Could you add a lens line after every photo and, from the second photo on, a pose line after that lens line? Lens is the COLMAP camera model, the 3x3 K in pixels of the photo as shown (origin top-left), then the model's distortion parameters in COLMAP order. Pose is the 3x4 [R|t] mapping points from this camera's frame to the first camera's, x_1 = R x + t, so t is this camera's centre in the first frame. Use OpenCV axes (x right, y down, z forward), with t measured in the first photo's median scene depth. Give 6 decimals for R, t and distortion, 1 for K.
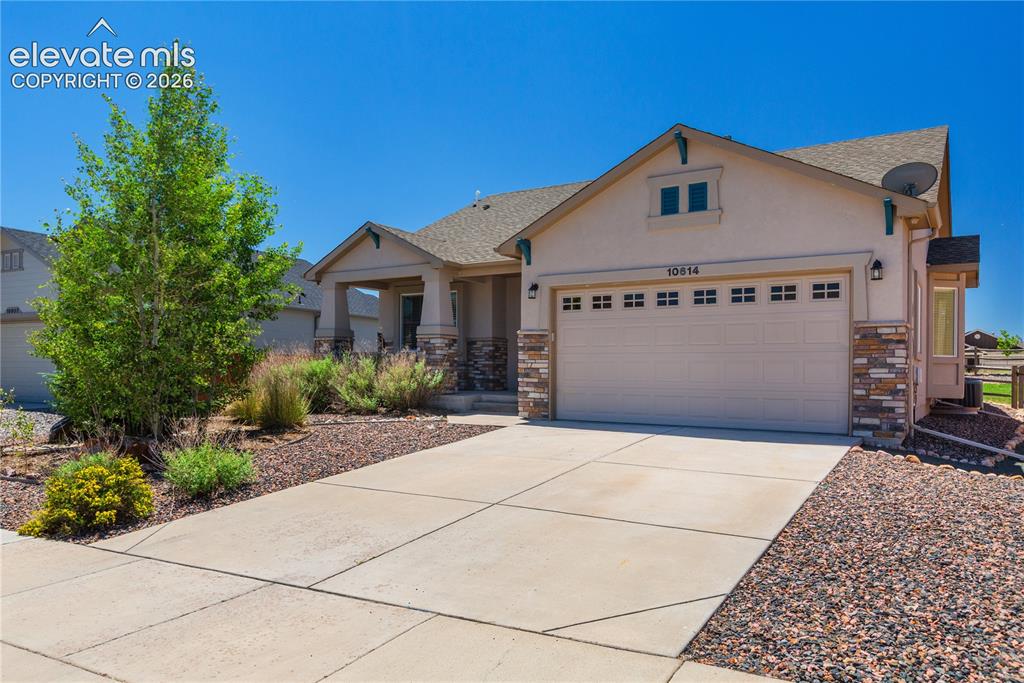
lens RADIAL K [[720.2, 0, 512.0], [0, 720.2, 345.4], [0, 0, 1]] dist [0.007471, -0.003011]
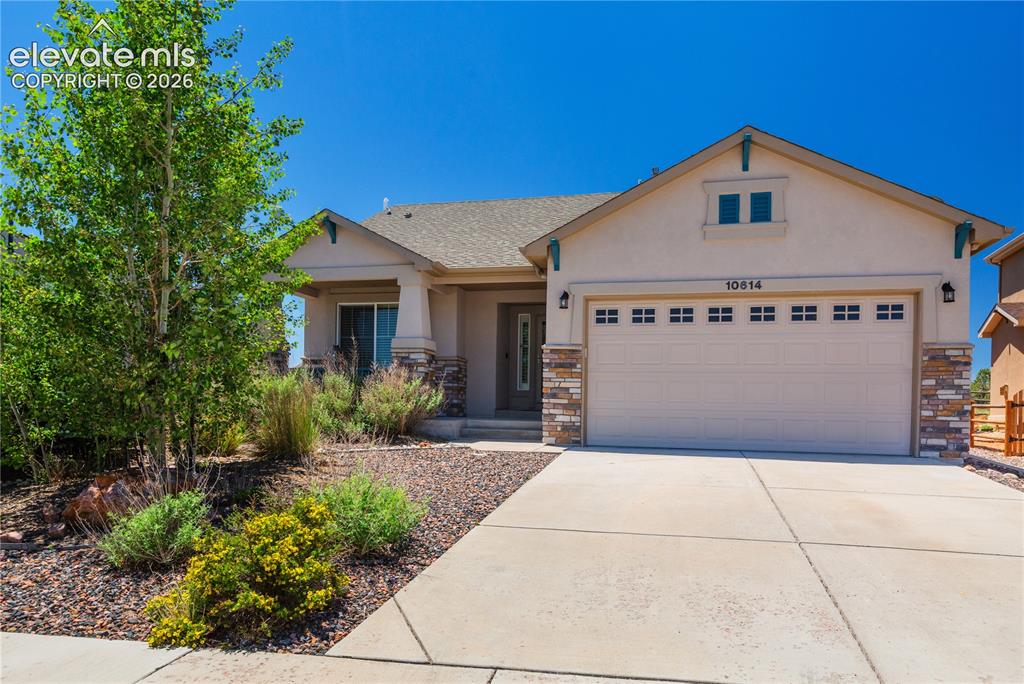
lens RADIAL K [[693.0, 0, 517.1], [0, 693.0, 394.9], [0, 0, 1]] dist [0.011903, -0.005475]
pose [[0.944955, 0.016463, 0.326786, -0.331121], [-0.020910, 0.999730, 0.010102, 0.036448], [-0.326532, -0.016379, 0.945044, 0.238565]]
